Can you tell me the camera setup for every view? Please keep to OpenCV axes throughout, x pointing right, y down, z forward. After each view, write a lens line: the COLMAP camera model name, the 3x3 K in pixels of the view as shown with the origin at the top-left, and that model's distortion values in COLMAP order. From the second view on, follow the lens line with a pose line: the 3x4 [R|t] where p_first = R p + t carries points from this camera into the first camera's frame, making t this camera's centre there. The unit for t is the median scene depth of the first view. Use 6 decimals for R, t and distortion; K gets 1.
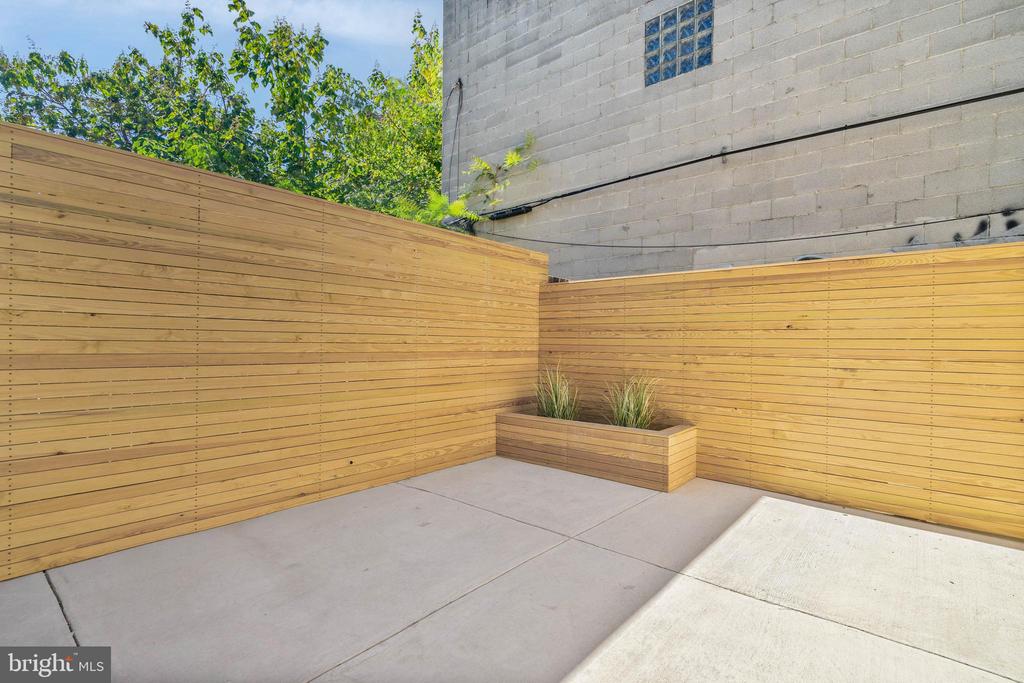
lens RADIAL K [[471.9, 0, 515.9], [0, 471.9, 342.9], [0, 0, 1]] dist [-0.001216, 0.000286]
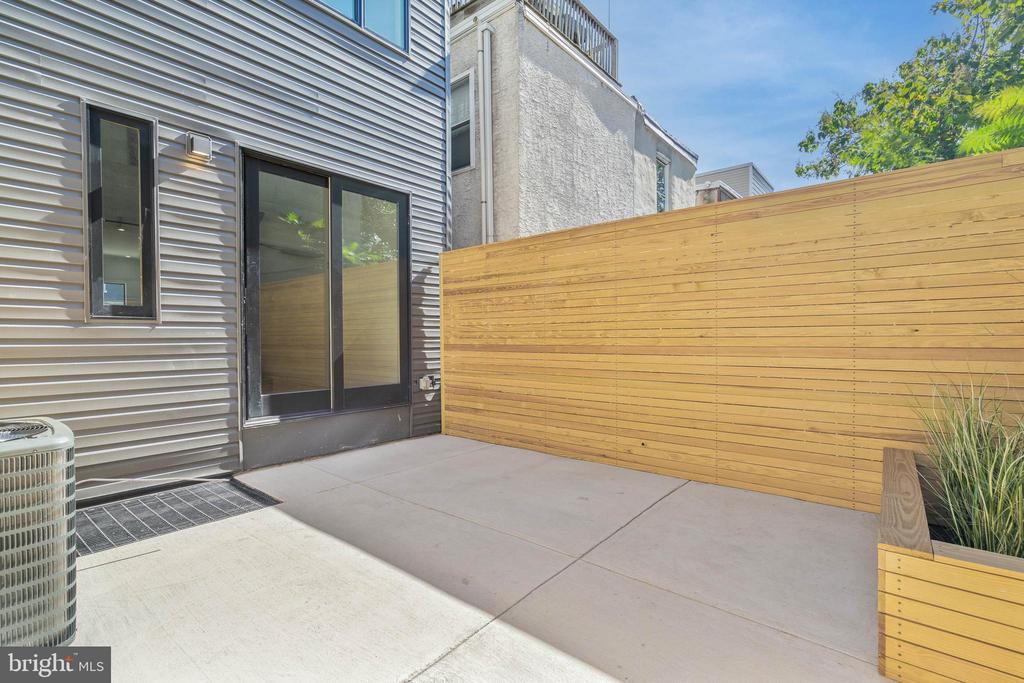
lens RADIAL K [[471.9, 0, 515.5], [0, 471.9, 341.9], [0, 0, 1]] dist [-0.001216, 0.000286]
pose [[0.018828, -0.006054, -0.999804, 0.777028], [0.005270, 0.999968, -0.005956, 0.016799], [0.999809, -0.005157, 0.018859, 0.690142]]
